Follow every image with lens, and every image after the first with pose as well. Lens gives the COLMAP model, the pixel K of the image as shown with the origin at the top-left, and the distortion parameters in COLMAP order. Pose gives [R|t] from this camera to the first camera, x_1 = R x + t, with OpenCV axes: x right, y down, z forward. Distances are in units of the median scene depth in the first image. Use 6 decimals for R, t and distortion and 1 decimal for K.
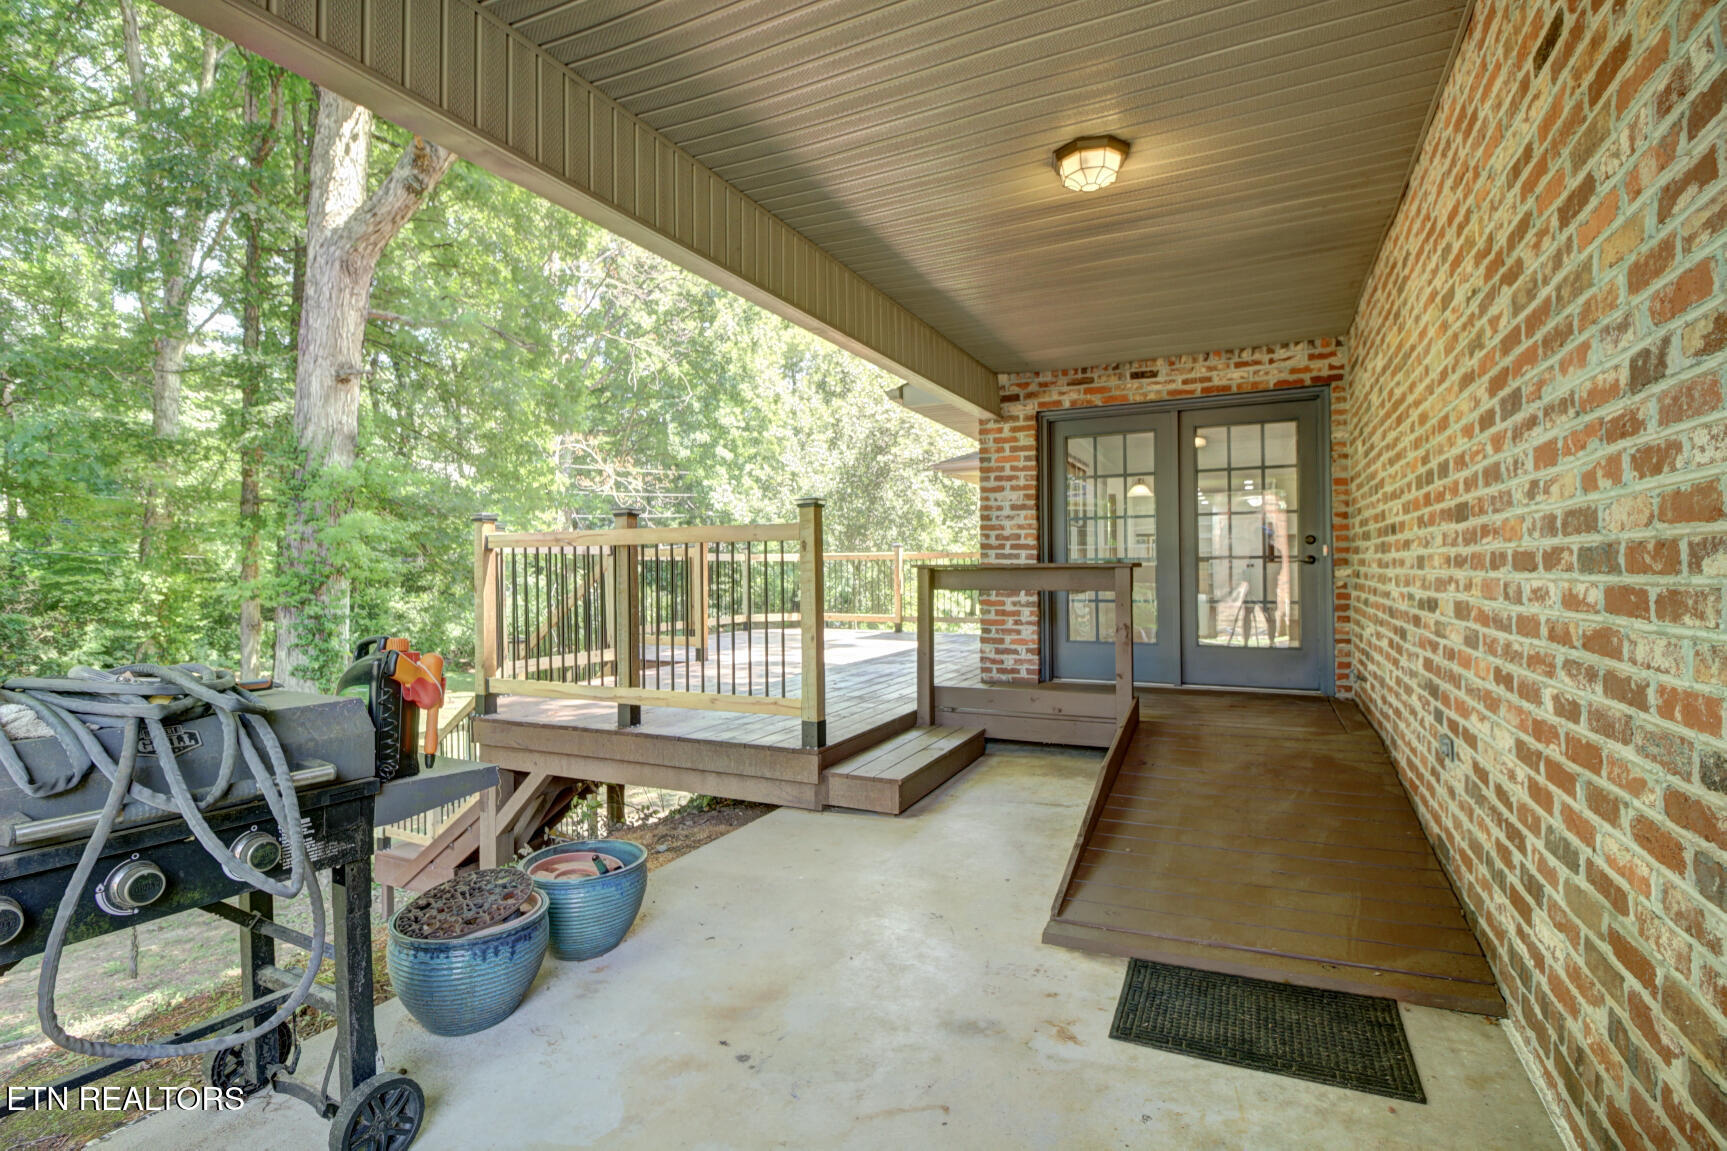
lens RADIAL K [[831.5, 0, 861.8], [0, 831.5, 568.4], [0, 0, 1]] dist [-0.020398, -0.000542]
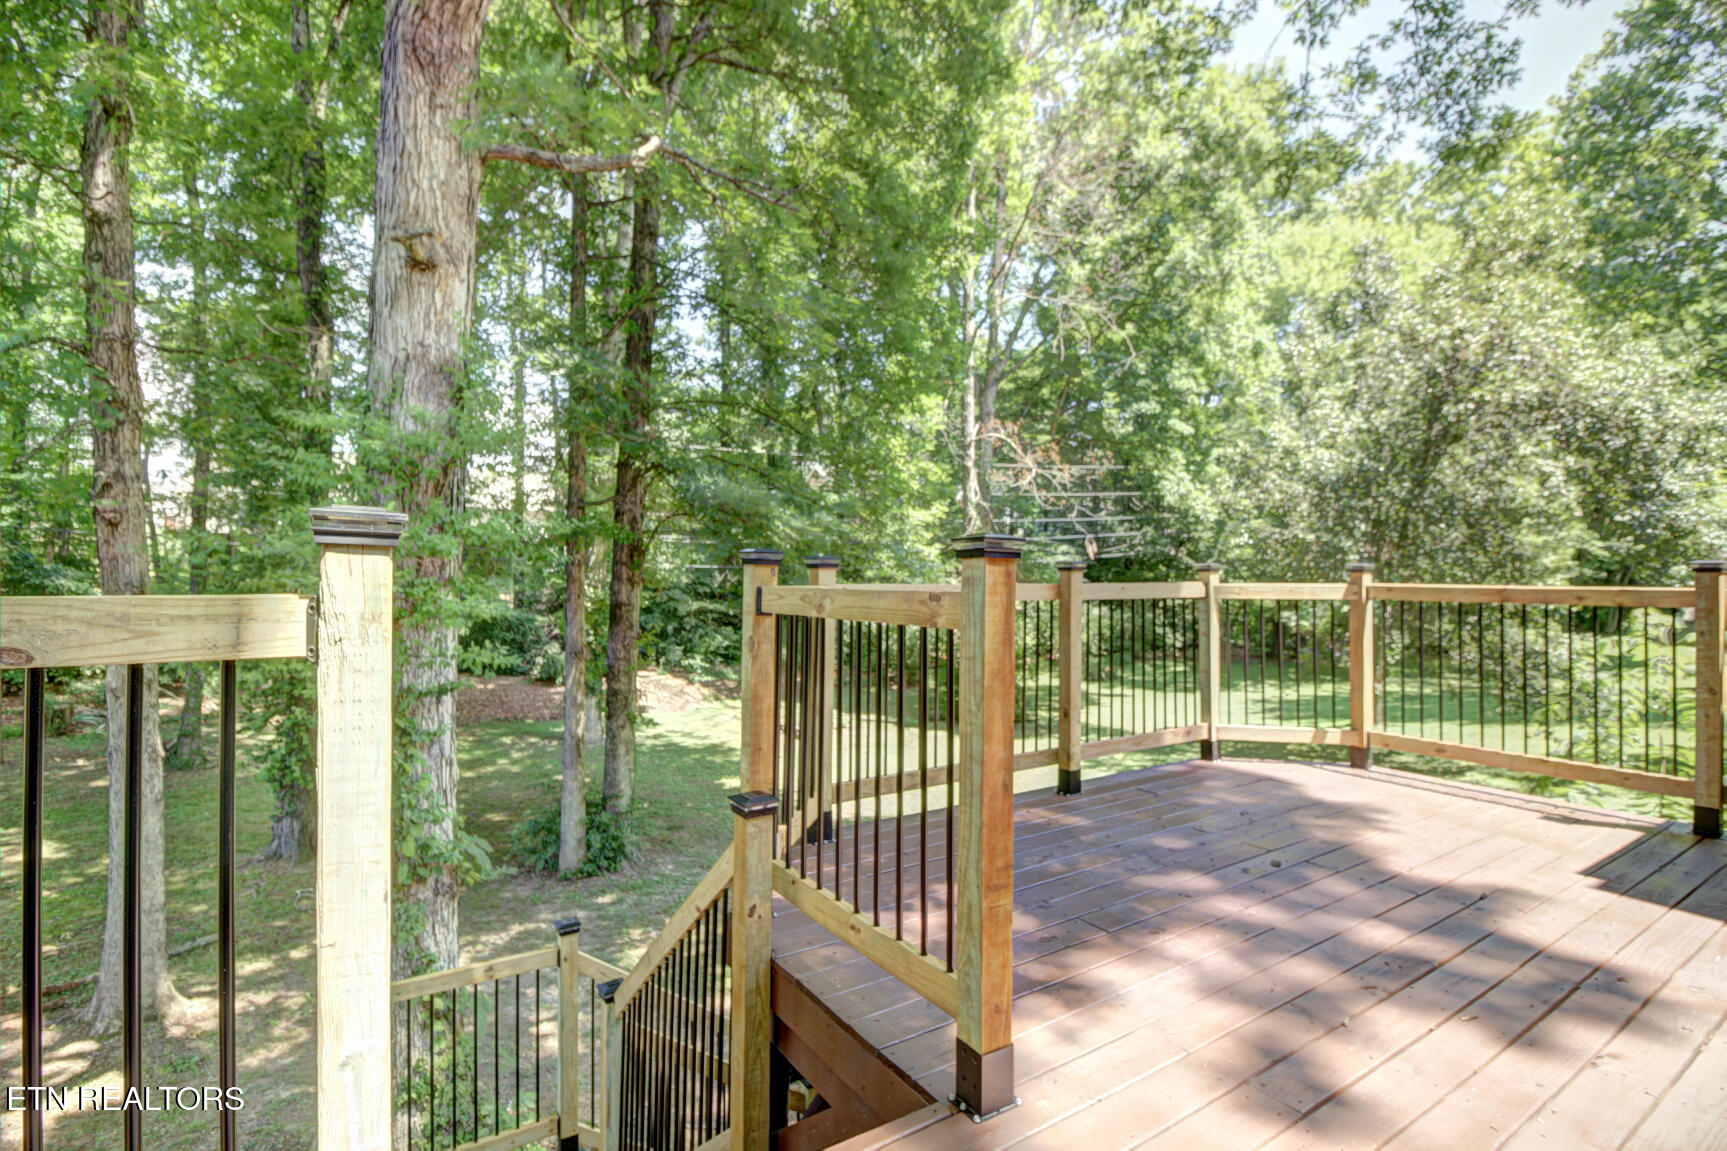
lens RADIAL K [[831.5, 0, 868.9], [0, 831.5, 572.3], [0, 0, 1]] dist [-0.020398, -0.000542]
pose [[0.864505, 0.004792, -0.502601, -0.034563], [-0.008594, 0.999949, -0.005248, -0.005502], [0.502551, 0.008857, 0.864502, 0.227228]]
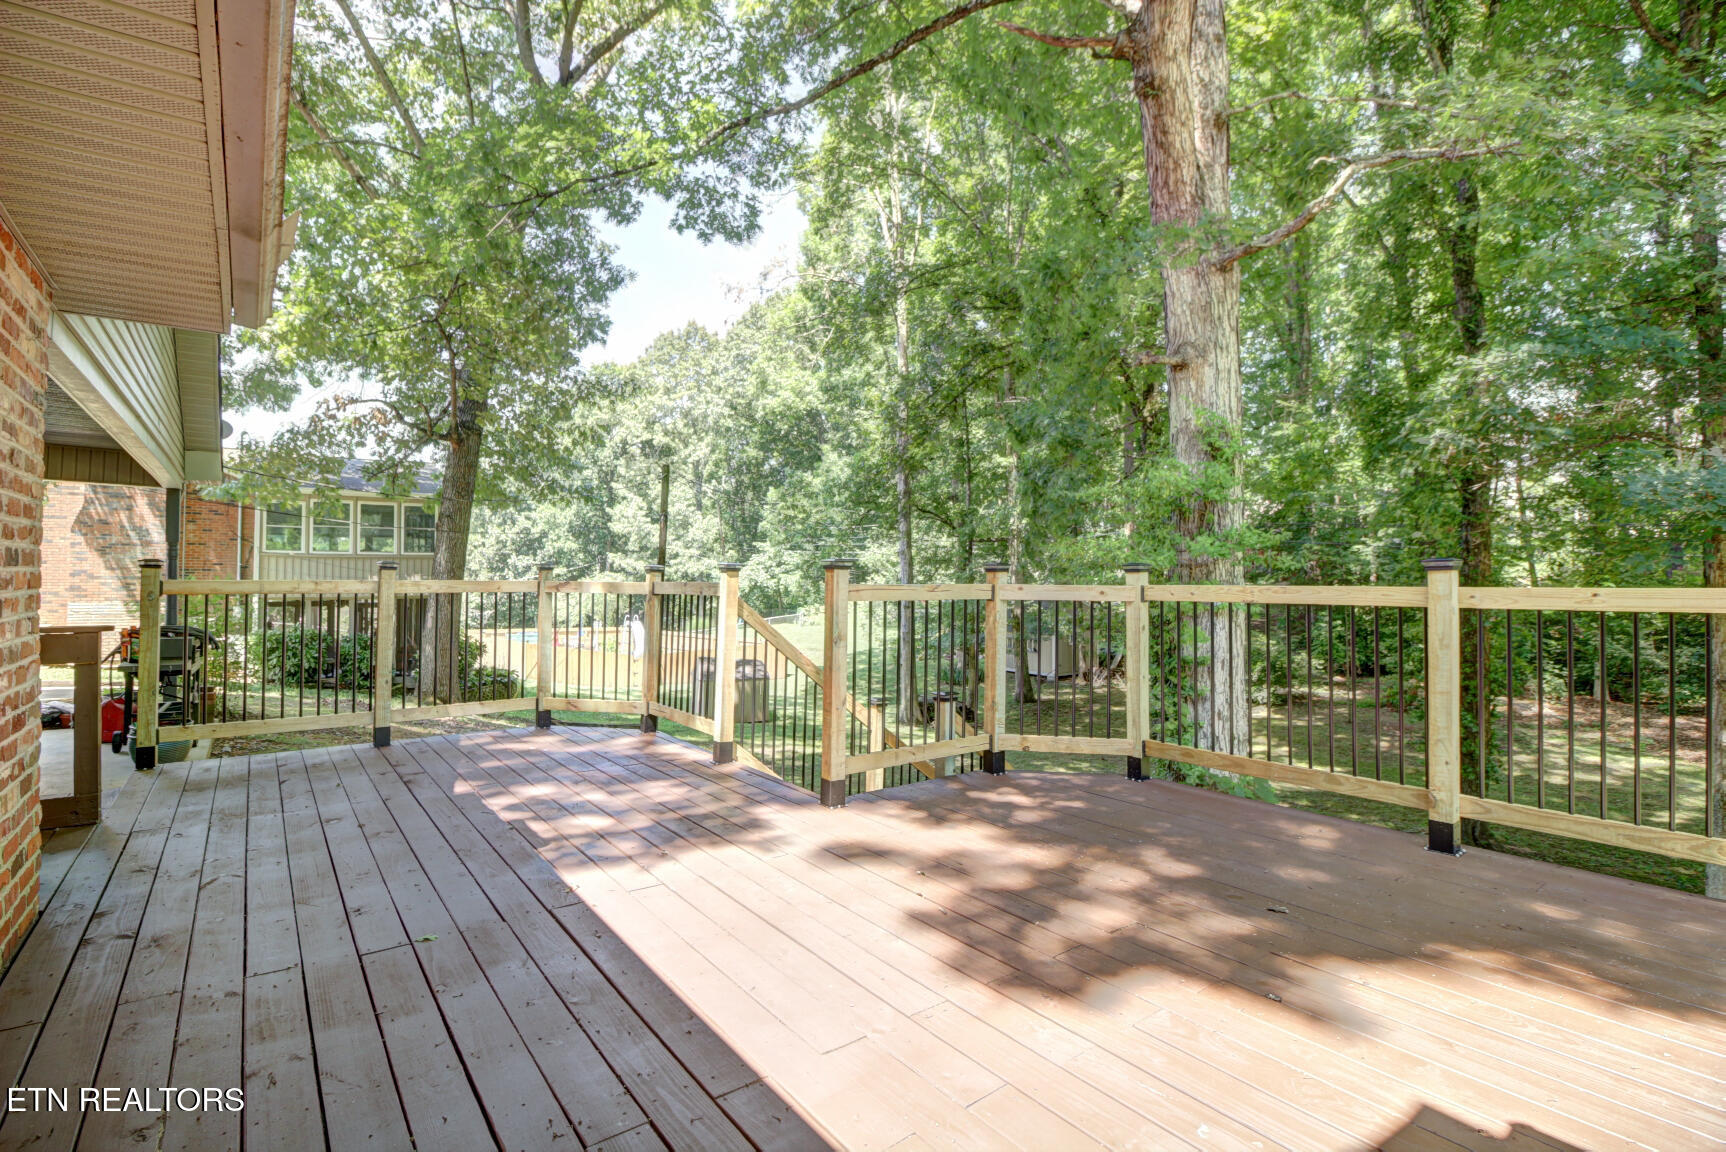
lens RADIAL K [[831.0, 0, 864.4], [0, 831.0, 572.9], [0, 0, 1]] dist [-0.020398, -0.000542]
pose [[-0.469871, -0.008257, -0.882697, 0.902918], [0.001479, 0.999947, -0.010141, -0.006576], [0.882734, -0.006071, -0.469834, 1.414443]]
